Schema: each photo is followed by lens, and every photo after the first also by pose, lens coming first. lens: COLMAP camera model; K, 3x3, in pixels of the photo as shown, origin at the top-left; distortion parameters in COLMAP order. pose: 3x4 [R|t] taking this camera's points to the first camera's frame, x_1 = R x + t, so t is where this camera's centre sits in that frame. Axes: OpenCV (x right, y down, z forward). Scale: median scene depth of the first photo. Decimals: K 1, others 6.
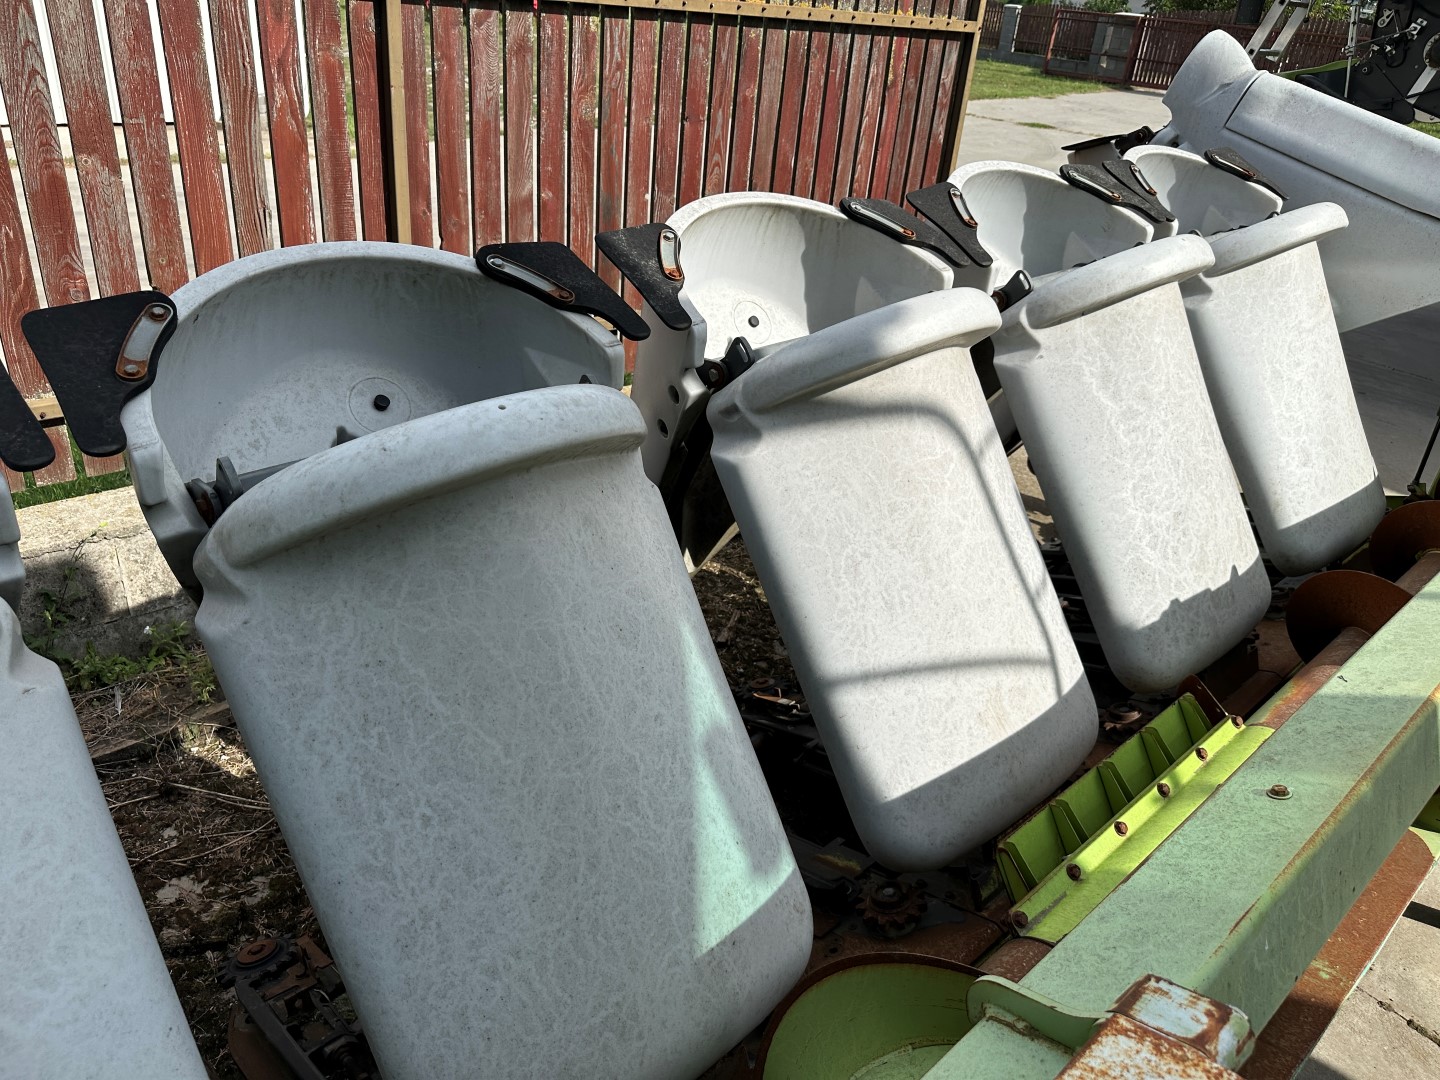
lens RADIAL K [[1024.1, 0, 720.7], [0, 1024.1, 513.7], [0, 0, 1]] dist [0.027055, -0.044832]
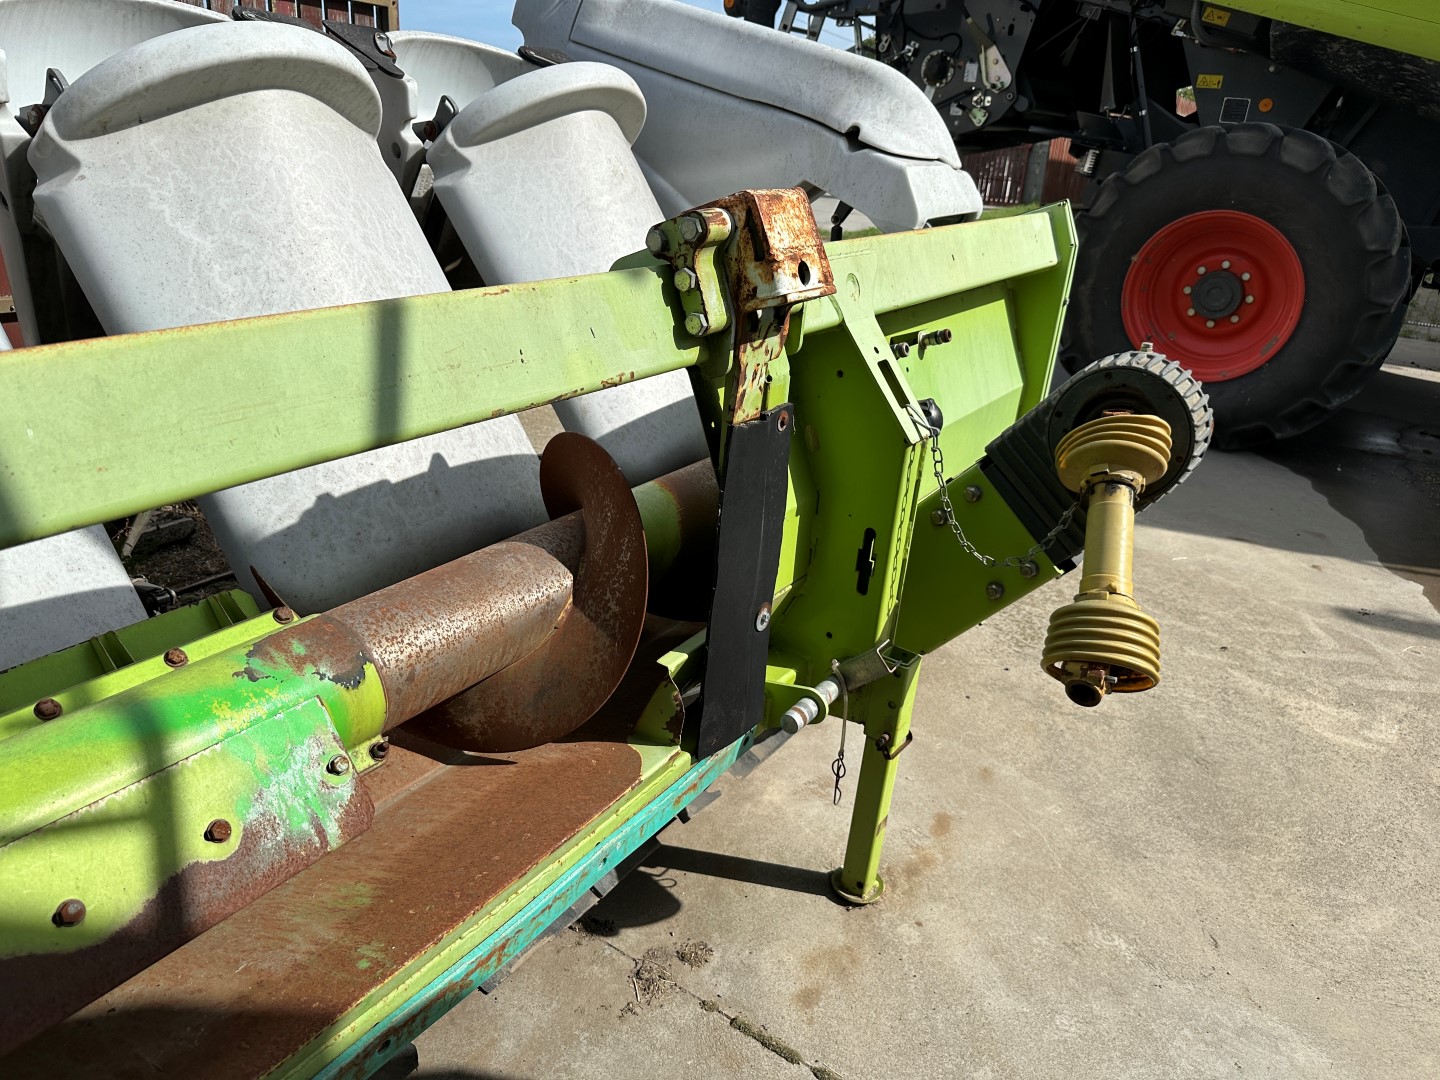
lens RADIAL K [[1024.1, 0, 719.9], [0, 1024.1, 536.3], [0, 0, 1]] dist [0.027055, -0.044832]
pose [[0.967223, -0.106104, 0.230697, 0.635757], [0.128567, 0.988087, -0.084580, 0.248183], [-0.218975, 0.111468, 0.969343, 0.266739]]
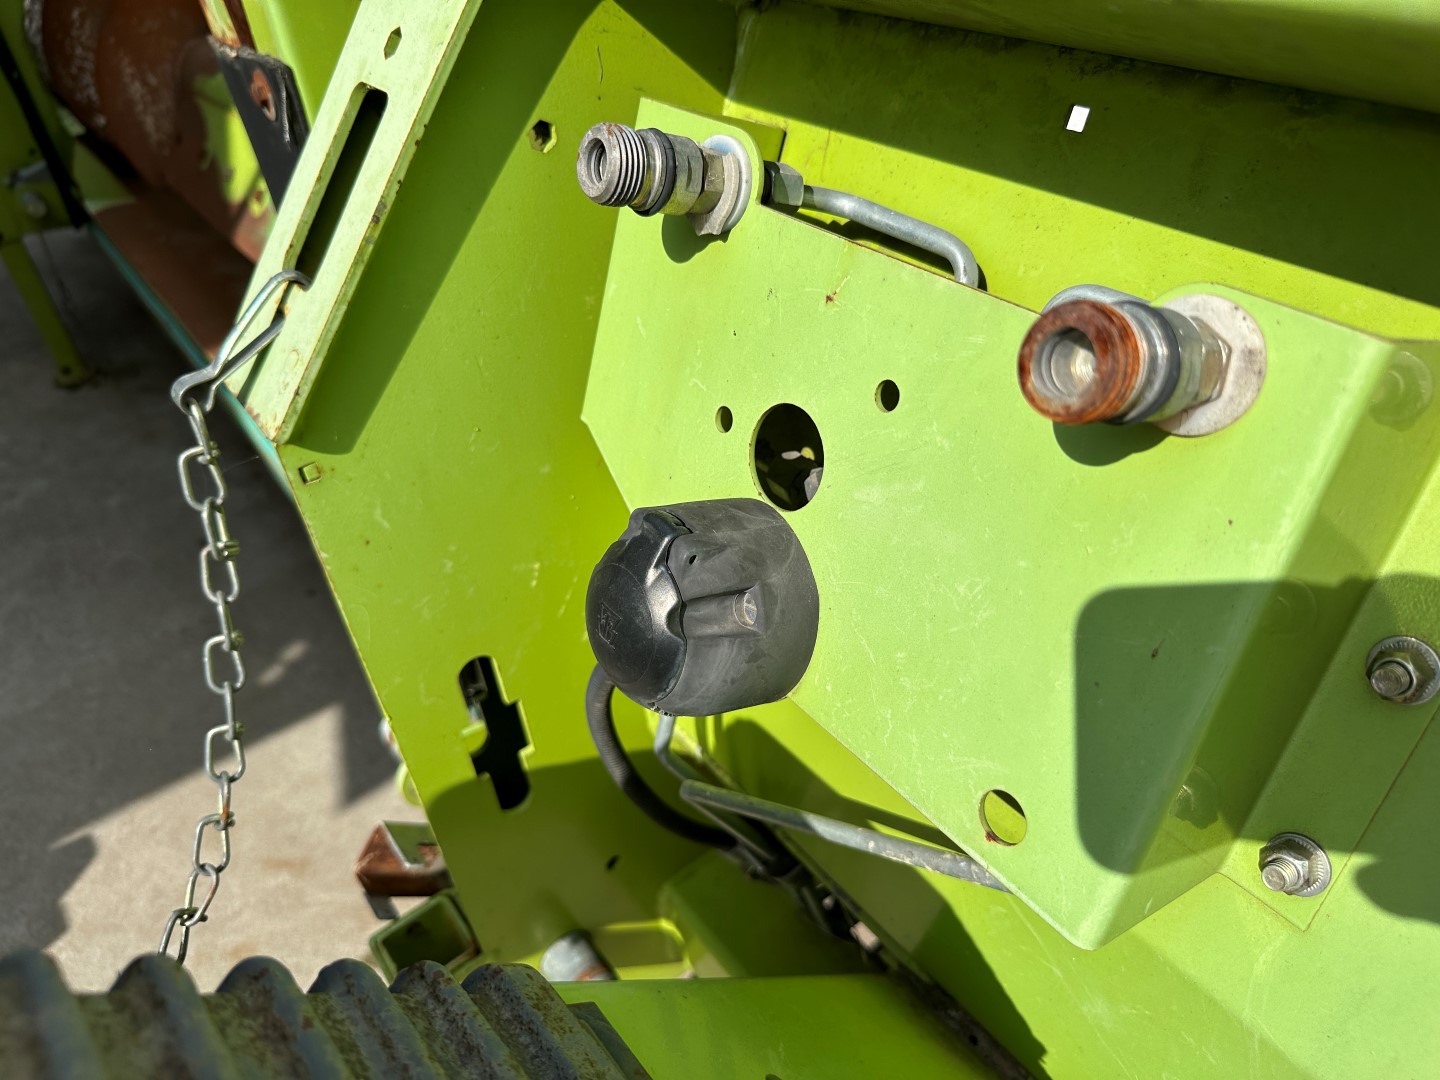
lens RADIAL K [[1024.1, 0, 726.1], [0, 1024.1, 544.2], [0, 0, 1]] dist [0.027055, -0.044832]
pose [[-0.080285, 0.557079, -0.826570, 1.224356], [-0.431545, 0.728075, 0.532613, -0.041564], [0.898512, 0.399463, 0.181951, 1.159925]]
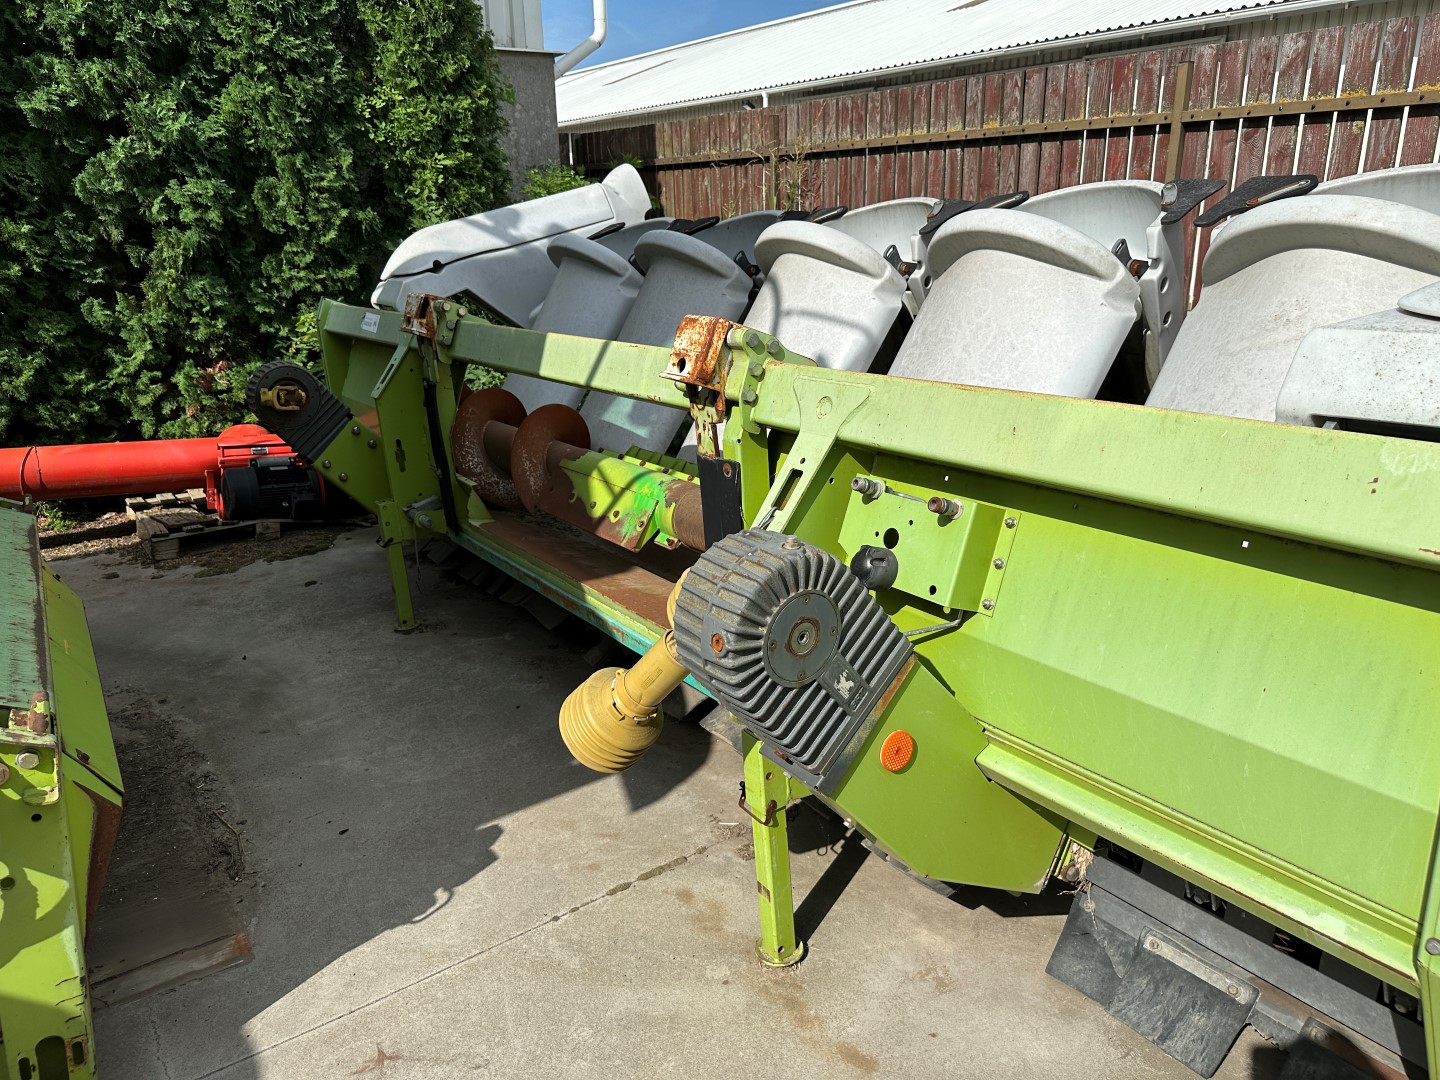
lens RADIAL K [[1024.1, 0, 726.0], [0, 1024.1, 532.7], [0, 0, 1]] dist [0.027055, -0.044832]
pose [[-0.125506, 0.227947, -0.965551, 2.016339], [-0.446001, 0.856391, 0.260149, -0.143833], [0.886189, 0.463287, -0.005818, 1.062441]]
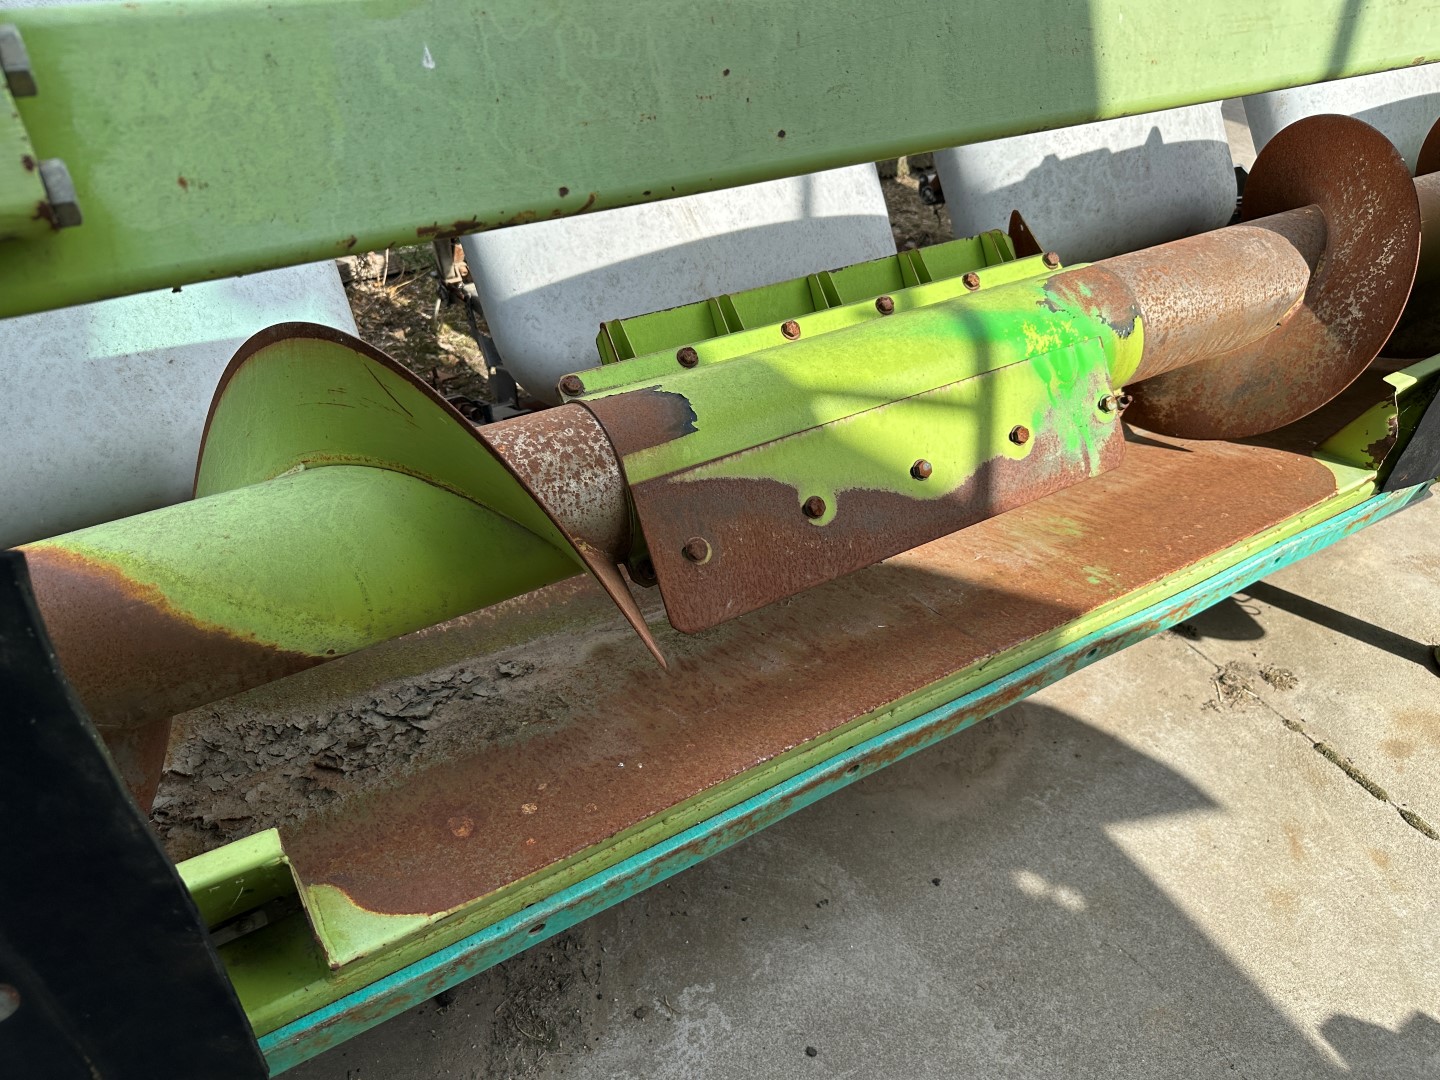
lens RADIAL K [[1024.1, 0, 730.4], [0, 1024.1, 545.2], [0, 0, 1]] dist [0.027055, -0.044832]
pose [[0.984394, 0.087170, -0.152873, 0.410866], [-0.061835, 0.984640, 0.163281, 0.298640], [0.164758, -0.151280, 0.974664, 0.223589]]
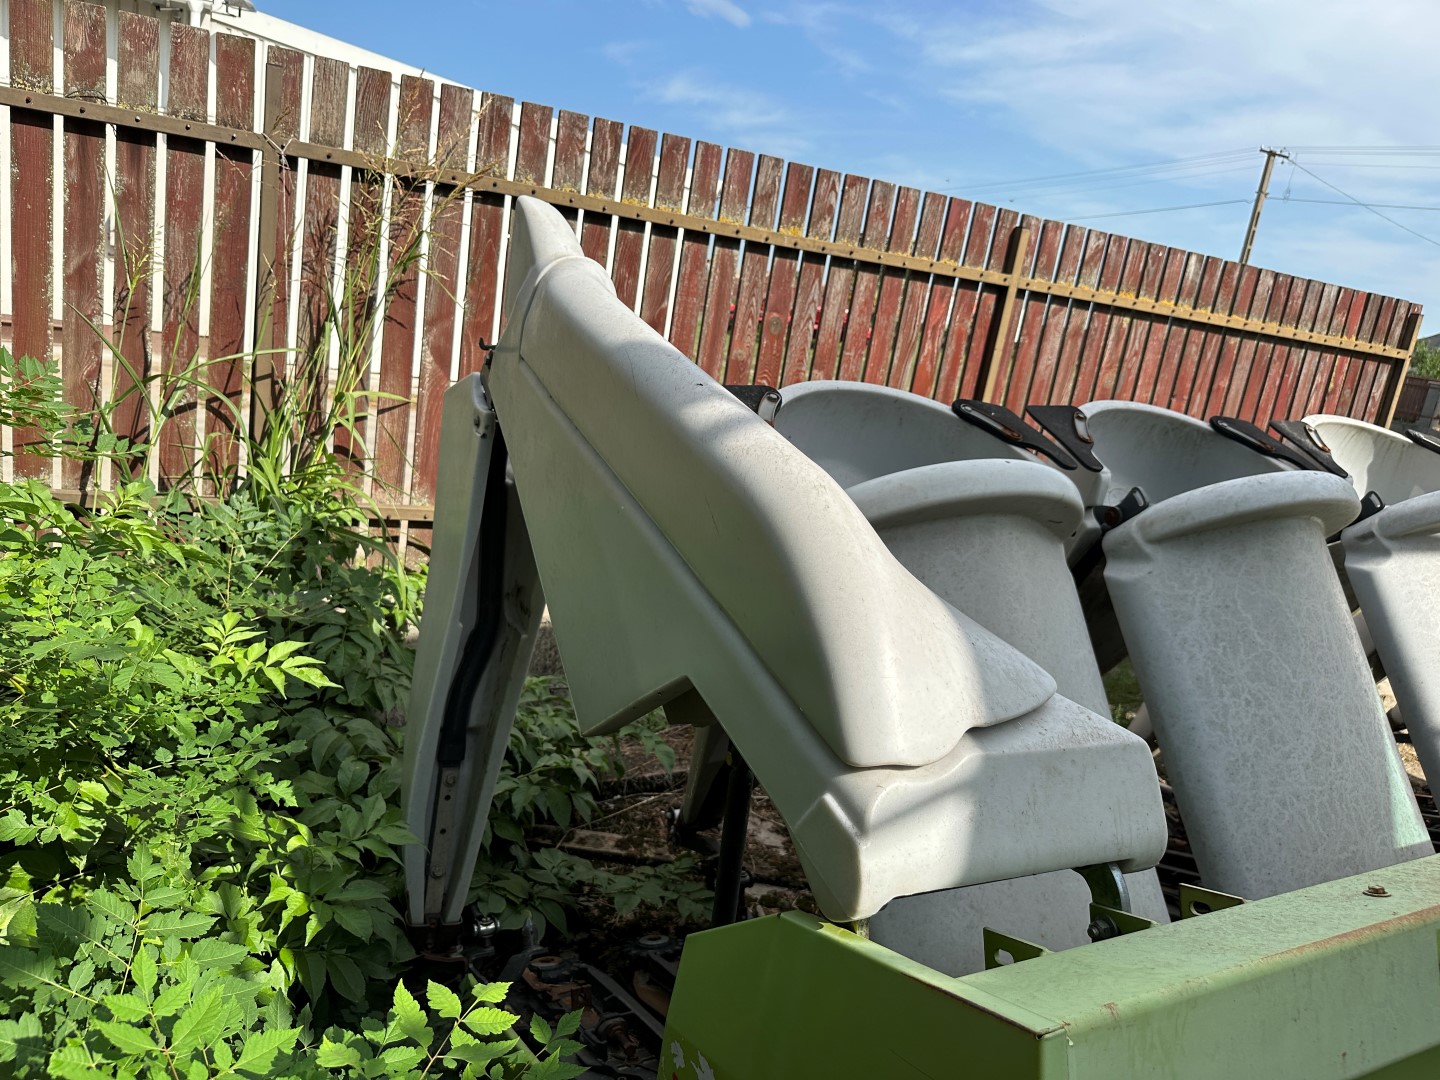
lens RADIAL K [[1024.1, 0, 709.9], [0, 1024.1, 536.4], [0, 0, 1]] dist [0.027055, -0.044832]
pose [[0.960641, 0.120086, -0.250496, -0.485188], [-0.182888, 0.952139, -0.244916, 0.400017], [0.209096, 0.281089, 0.936626, -0.548235]]
